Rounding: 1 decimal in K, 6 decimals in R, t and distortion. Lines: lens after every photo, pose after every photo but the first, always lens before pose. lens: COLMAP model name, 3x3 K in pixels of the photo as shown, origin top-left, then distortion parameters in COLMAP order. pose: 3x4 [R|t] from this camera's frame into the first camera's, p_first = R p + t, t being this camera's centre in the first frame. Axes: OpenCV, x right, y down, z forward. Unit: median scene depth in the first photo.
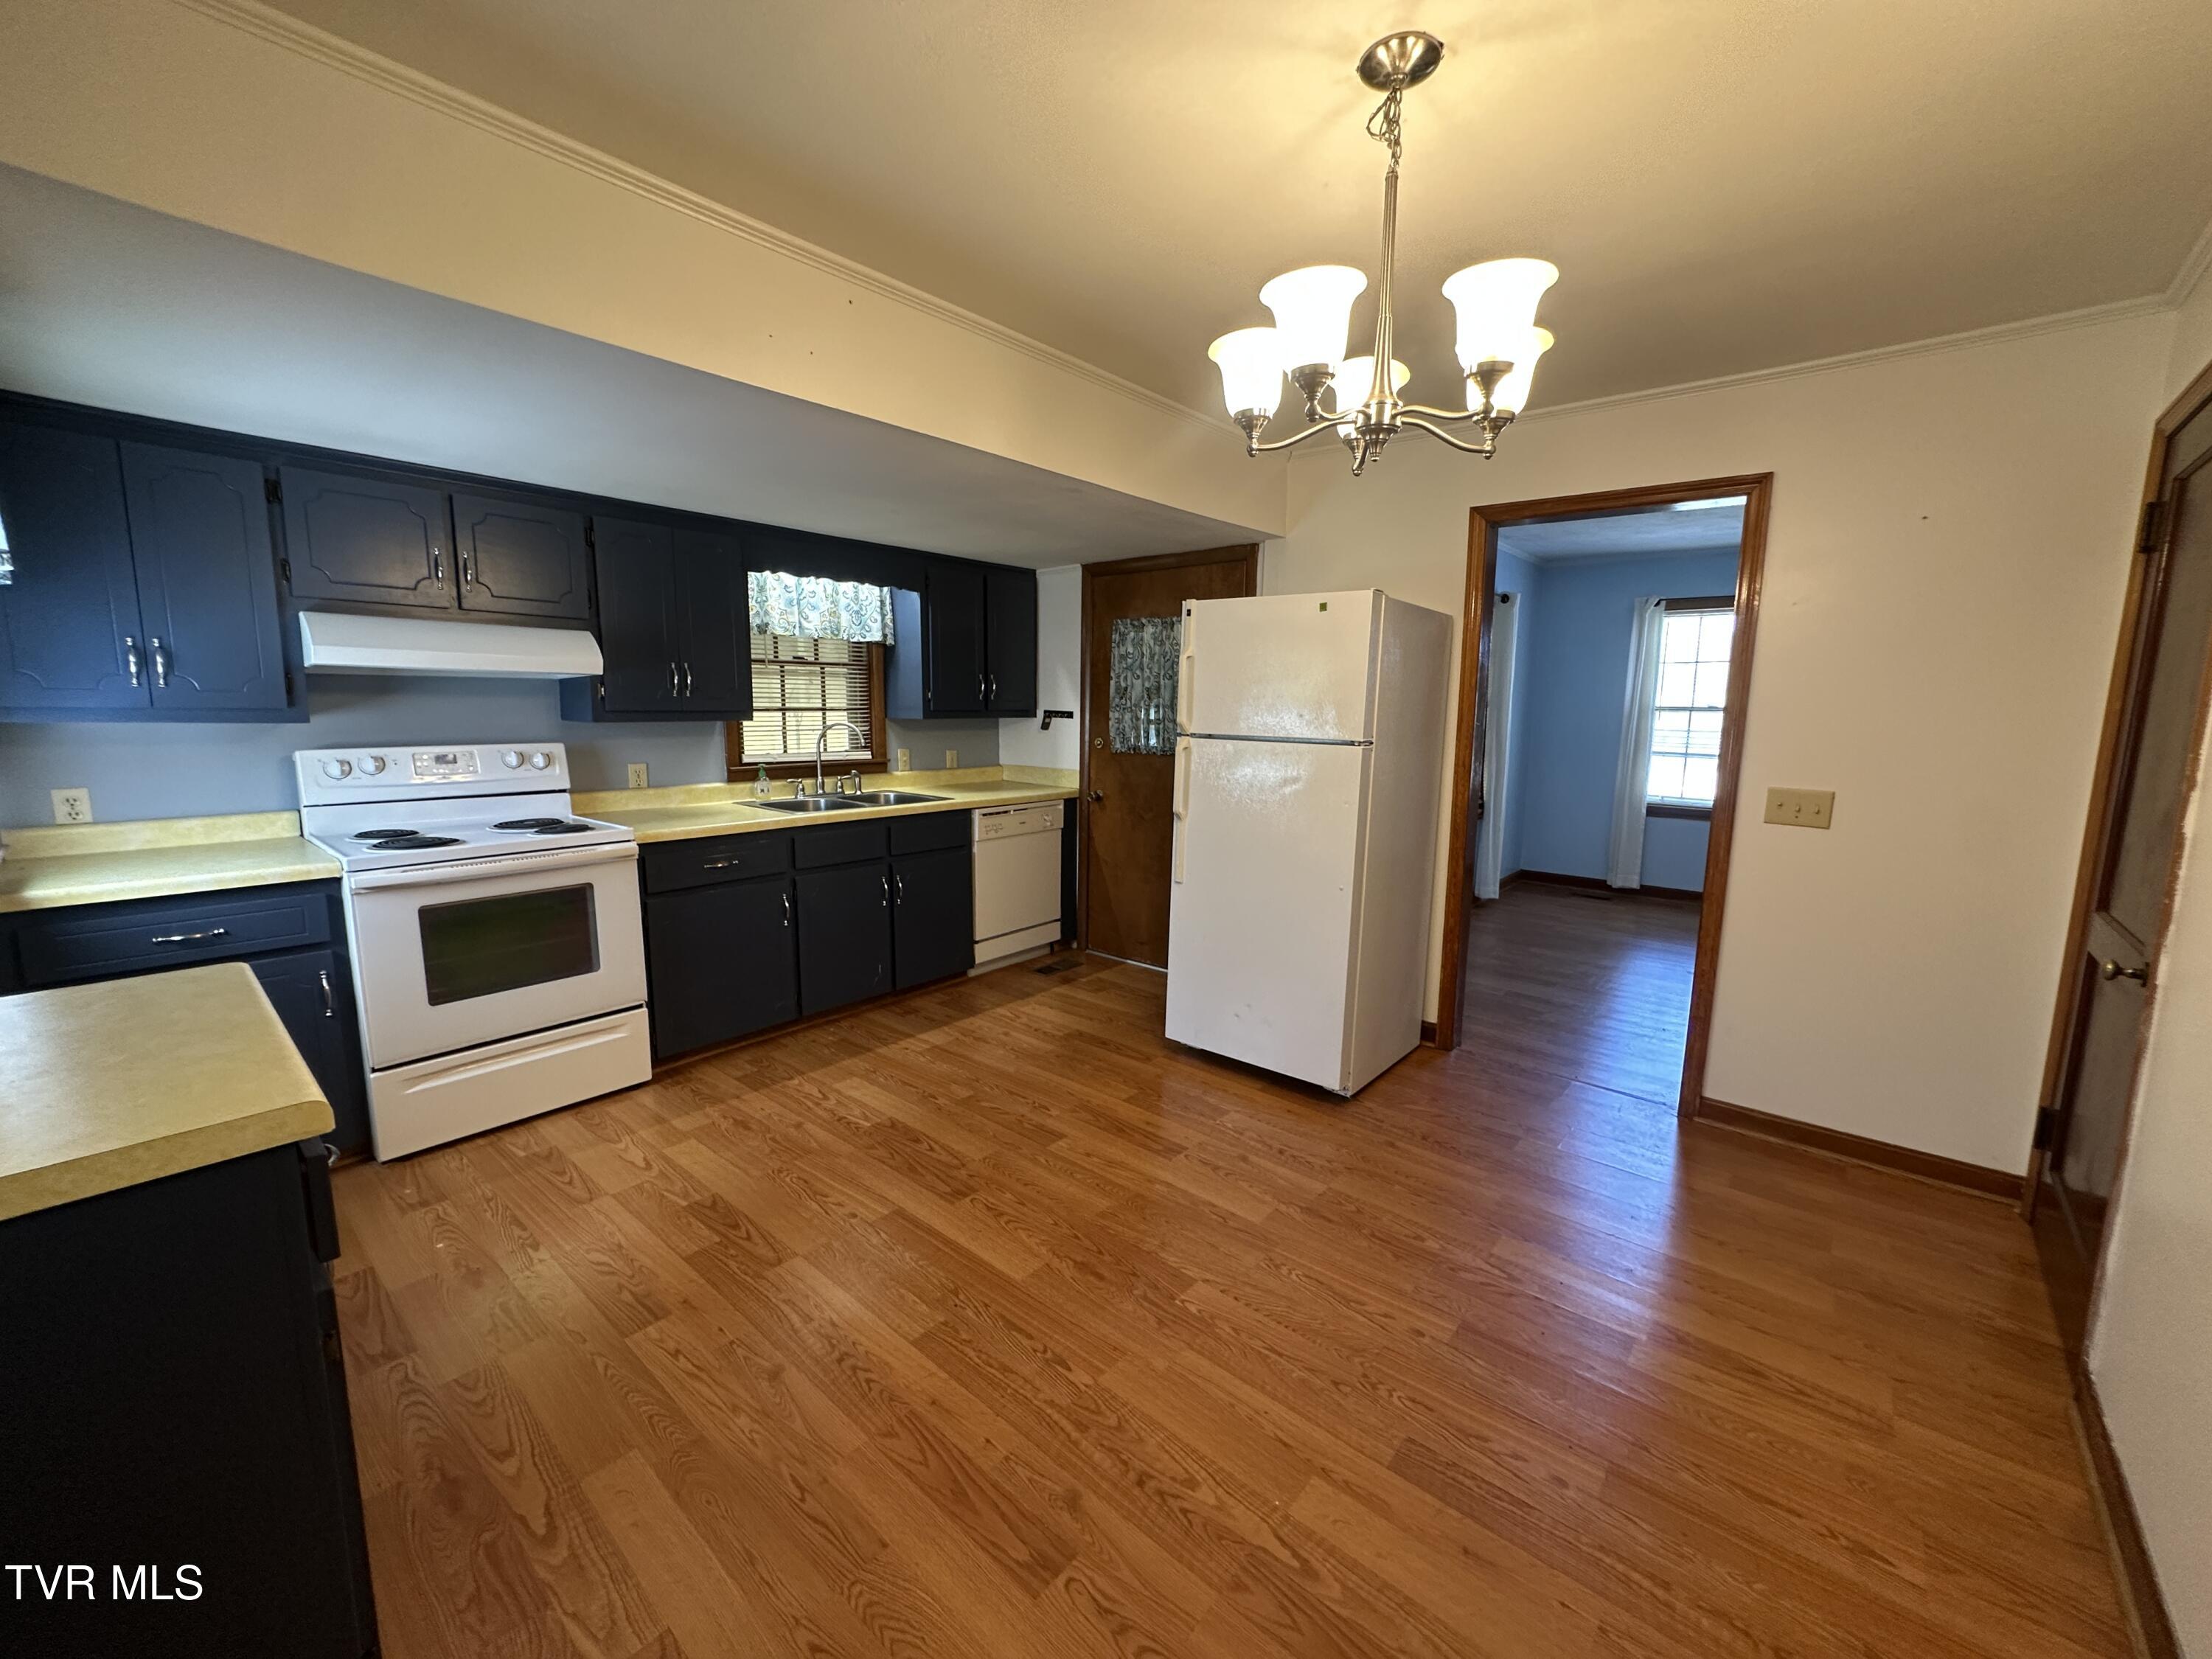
lens RADIAL K [[871.9, 0, 1102.8], [0, 871.9, 831.9], [0, 0, 1]] dist [-0.003685, -0.000389]
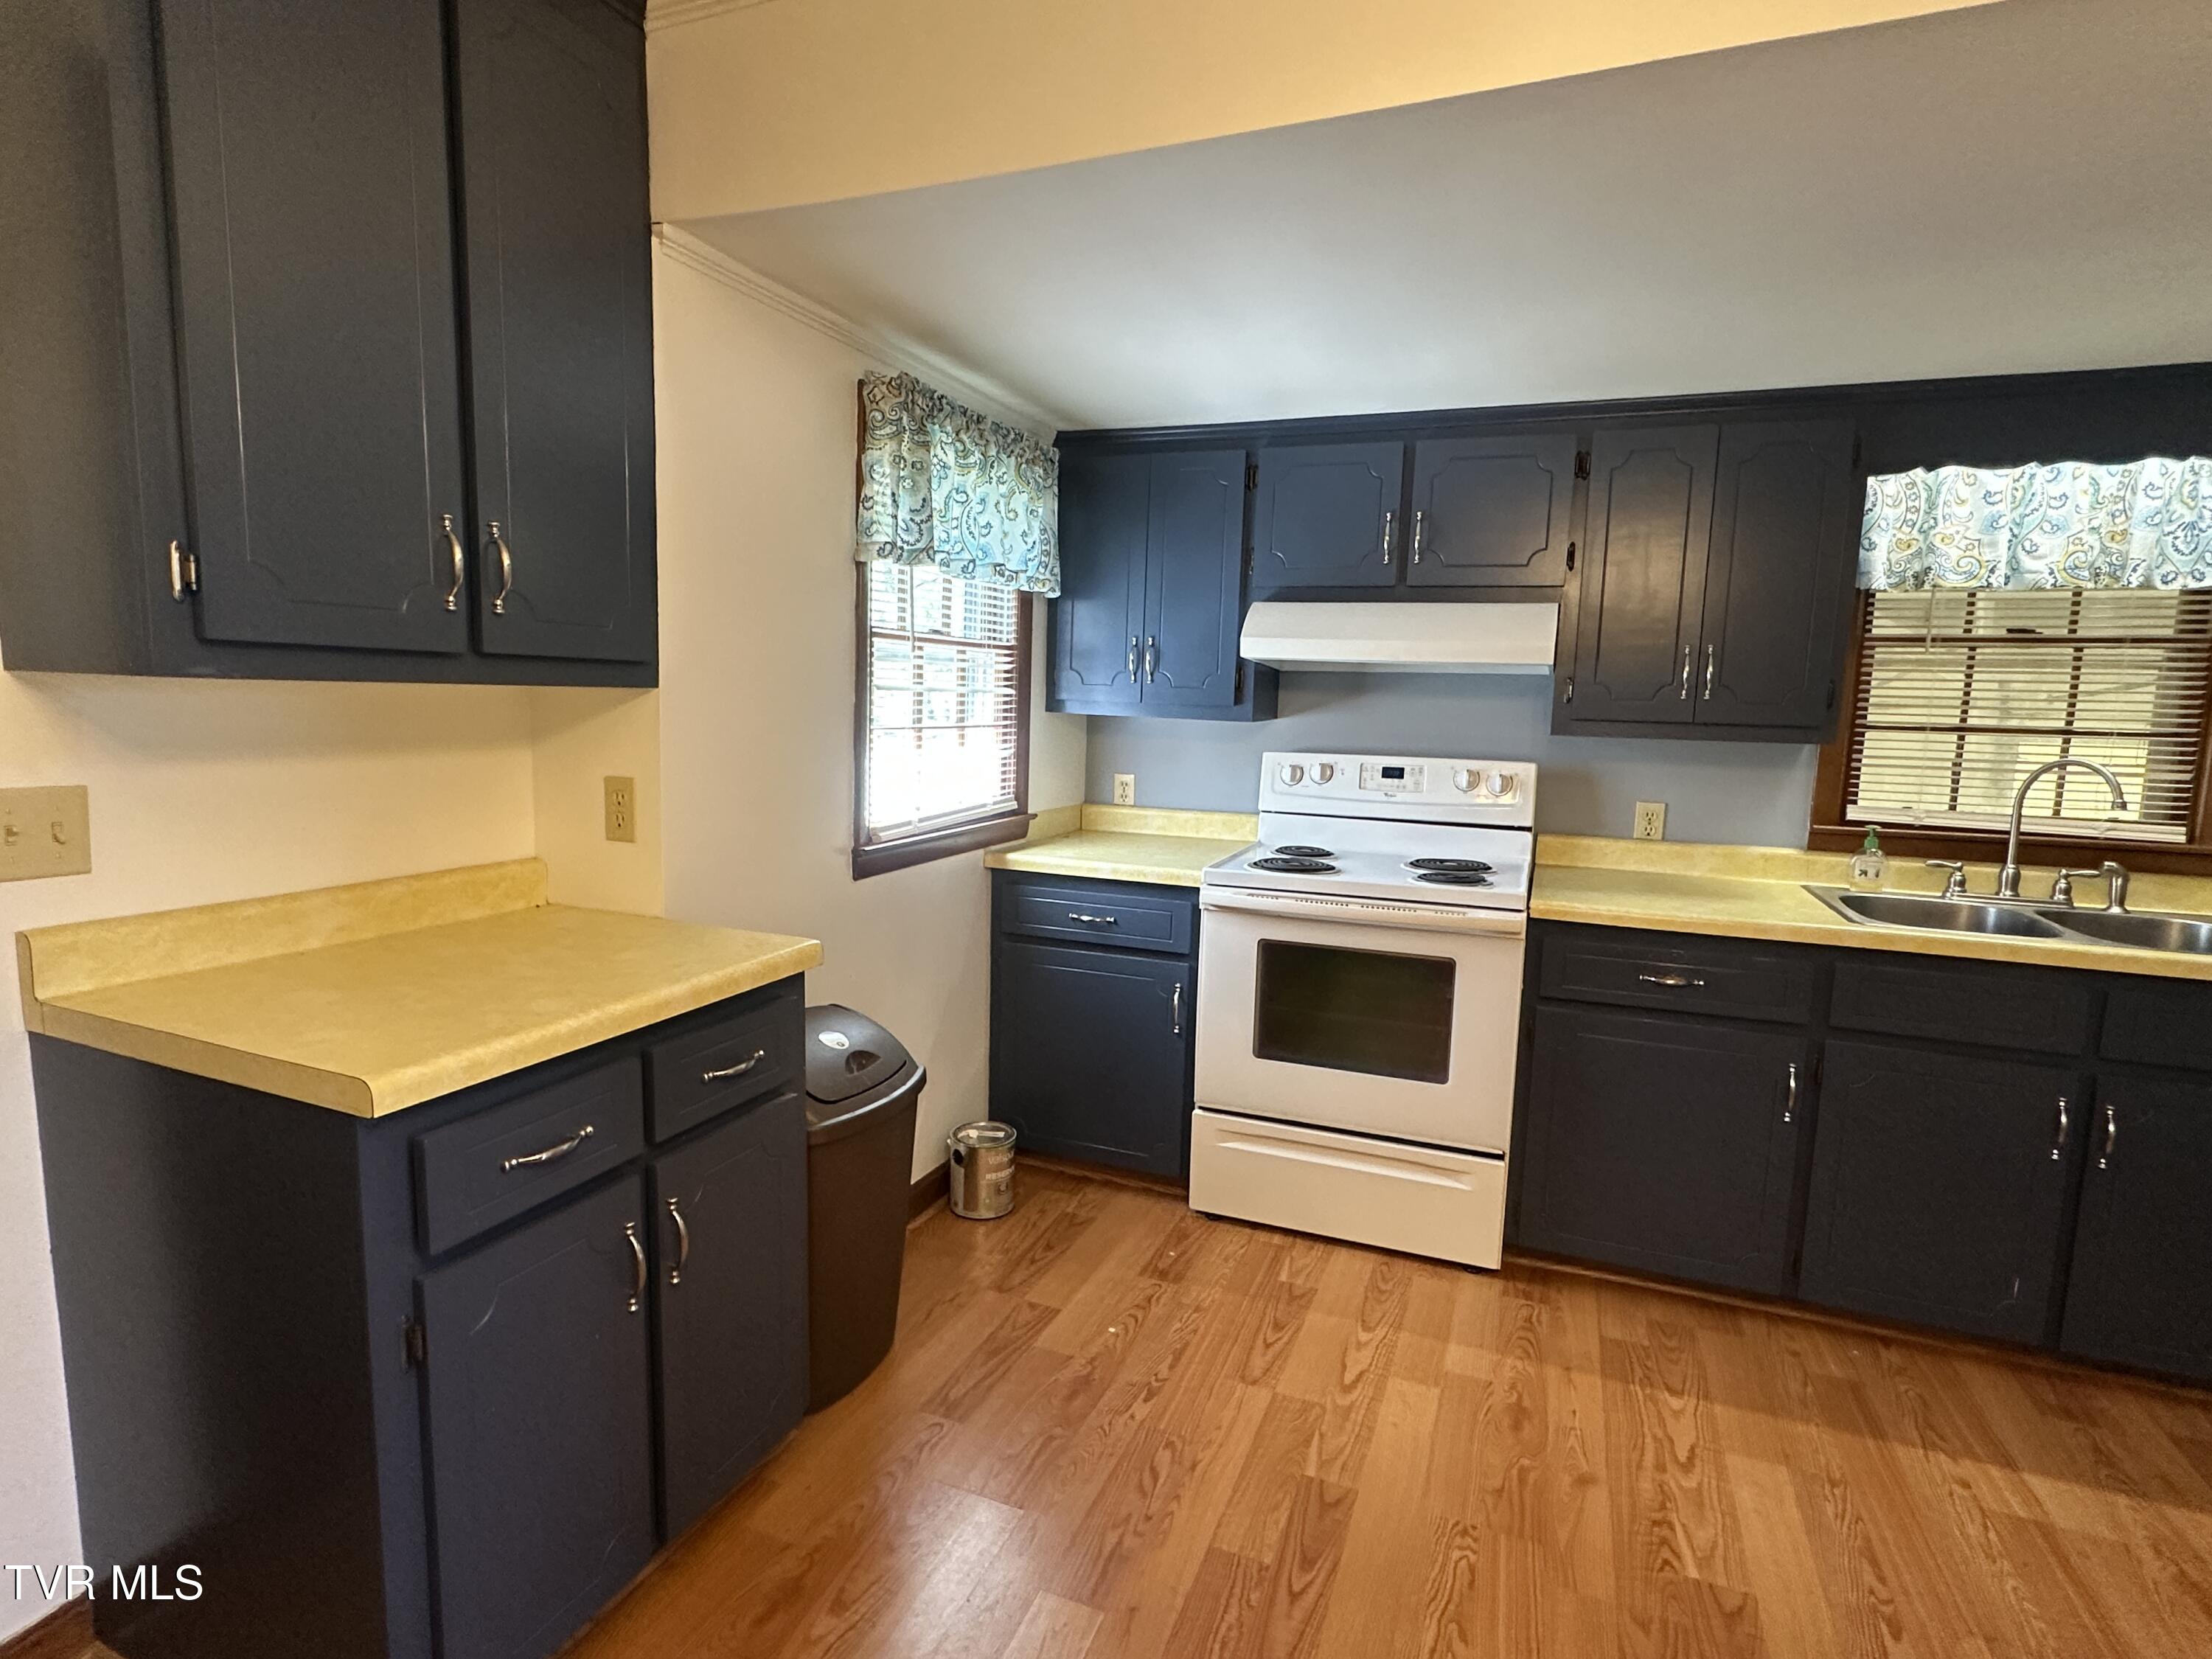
lens RADIAL K [[1097.0, 0, 1114.5], [0, 1097.0, 840.4], [0, 0, 1]] dist [-0.007168, 0.000965]
pose [[0.323271, 0.119072, -0.938785, 0.125633], [-0.162522, 0.984298, 0.068881, -0.045729], [0.932246, 0.130306, 0.337547, 0.385961]]
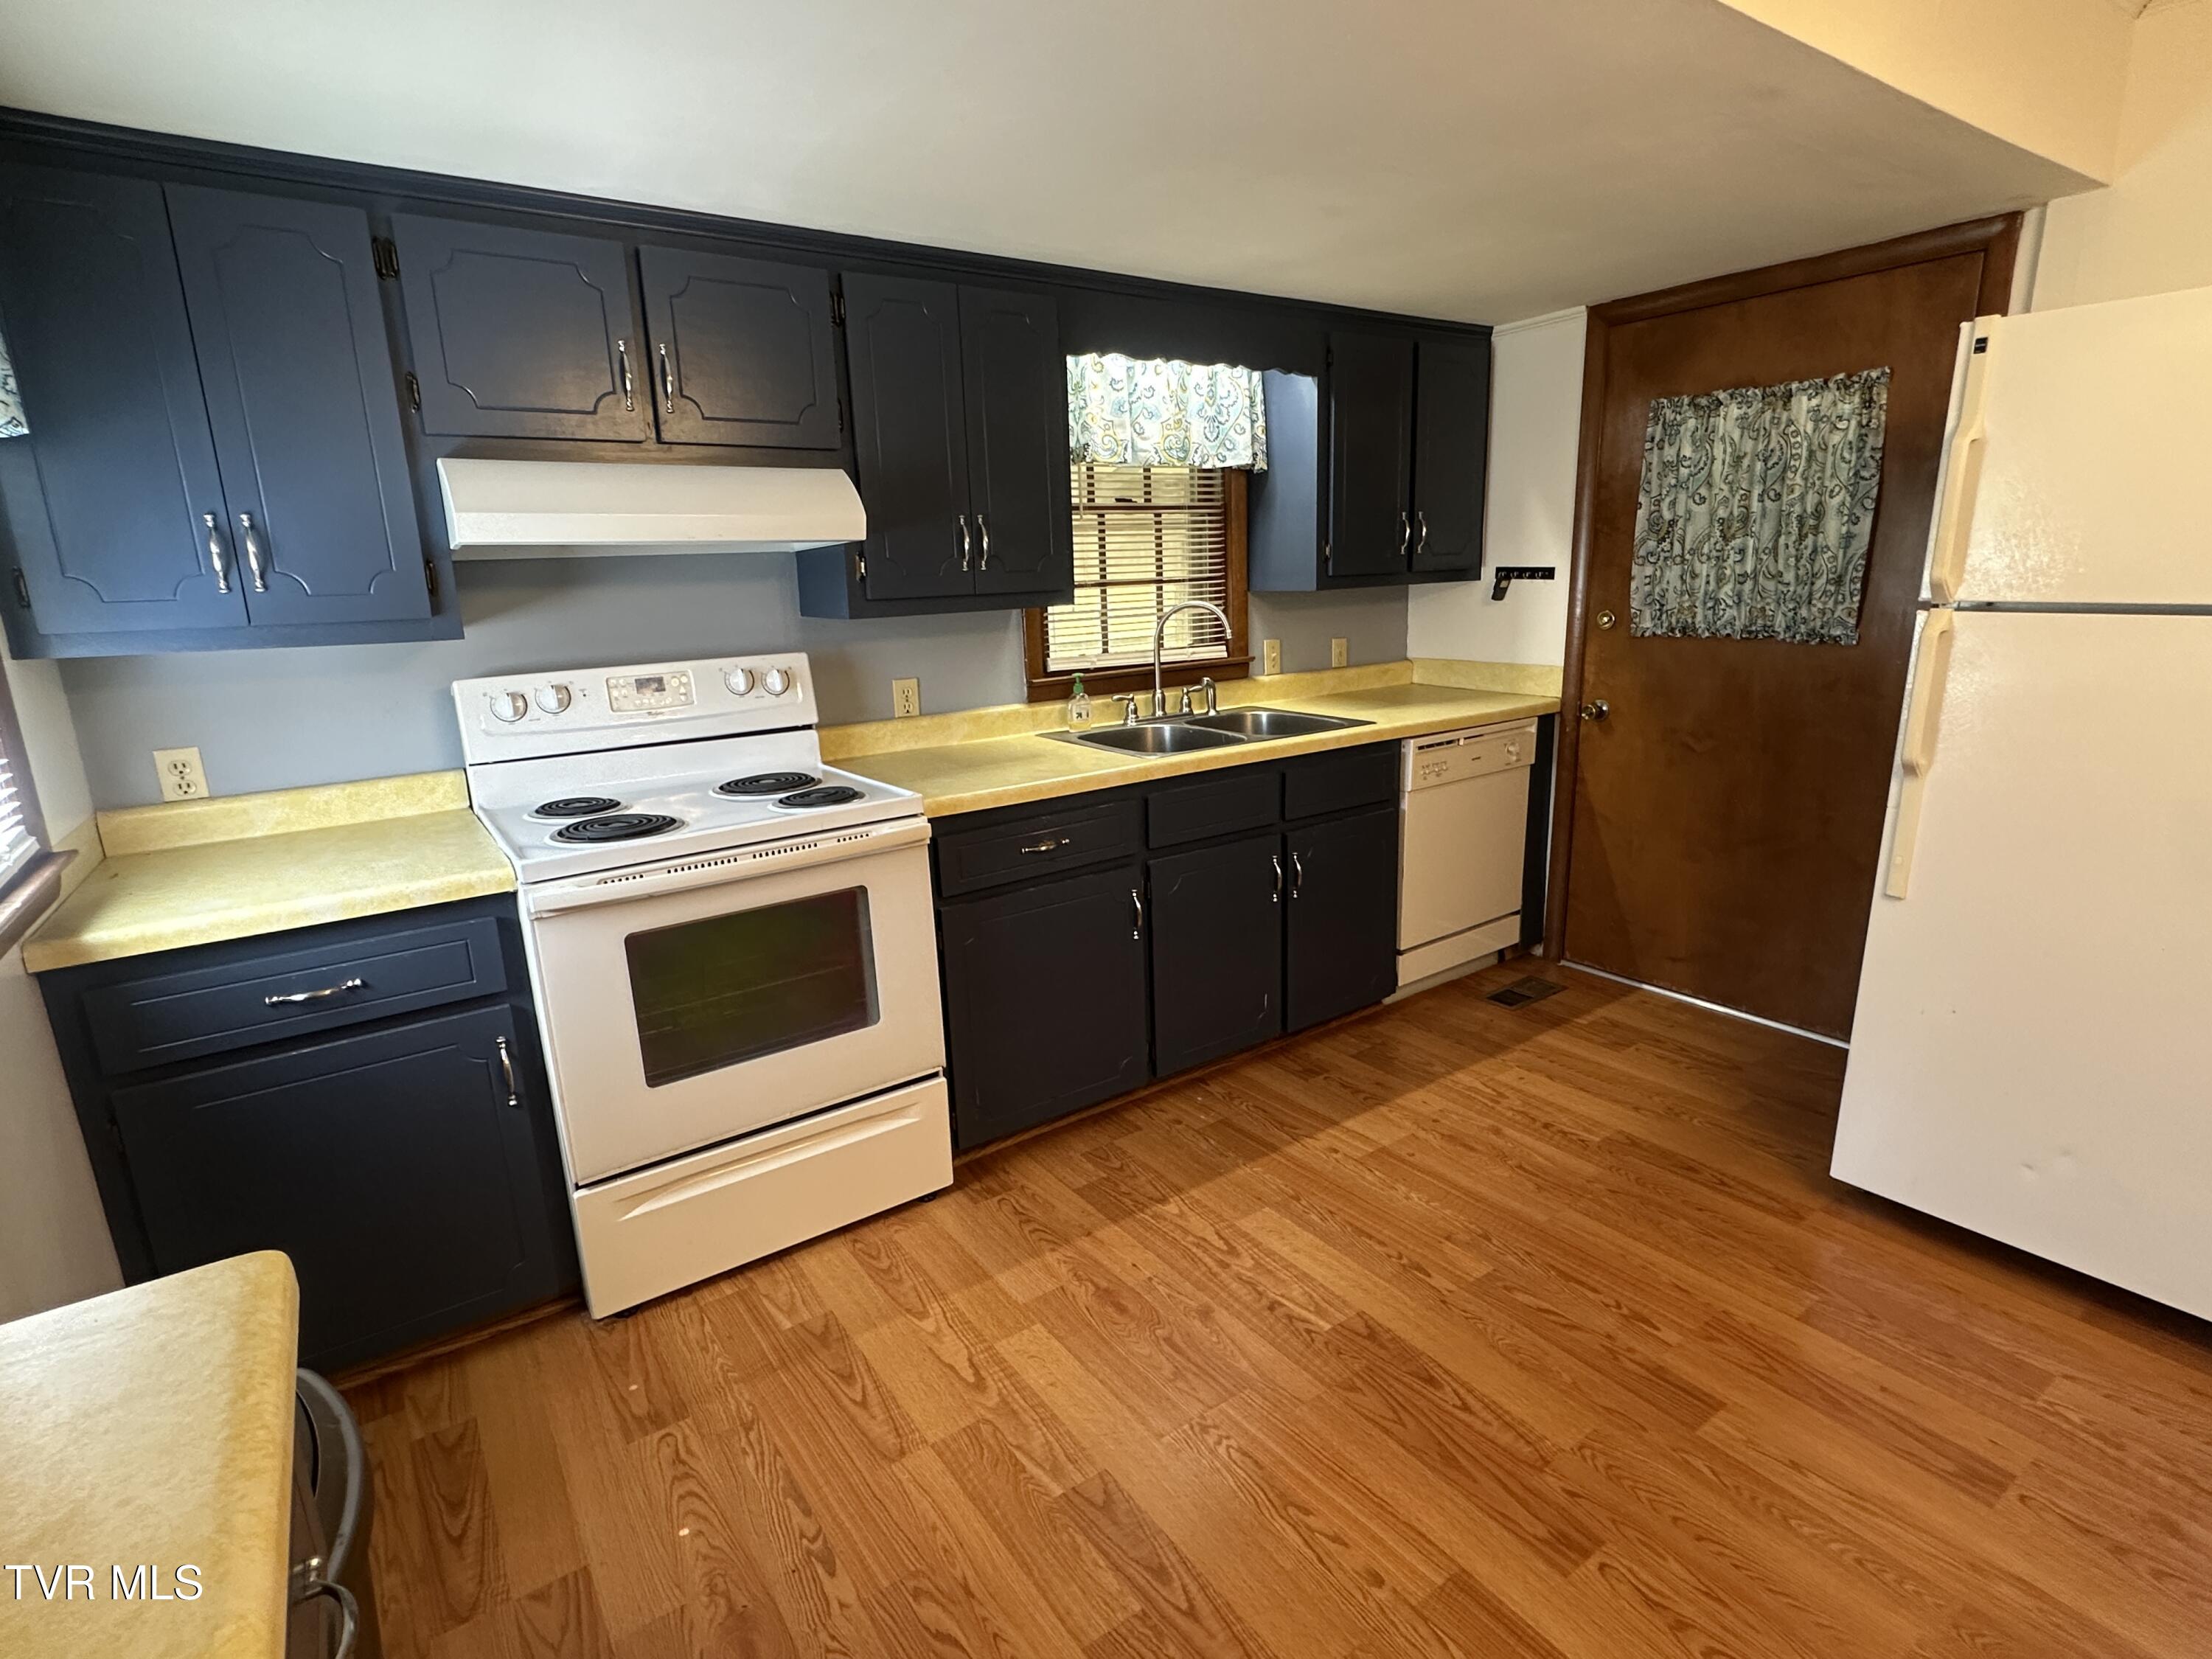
lens RADIAL K [[1097.0, 0, 1100.7], [0, 1097.0, 835.4], [0, 0, 1]] dist [-0.007168, 0.000965]
pose [[0.966645, 0.016912, -0.255561, -0.203172], [0.008157, 0.995278, 0.096719, -0.044617], [0.255990, -0.095578, 0.961943, 0.267163]]
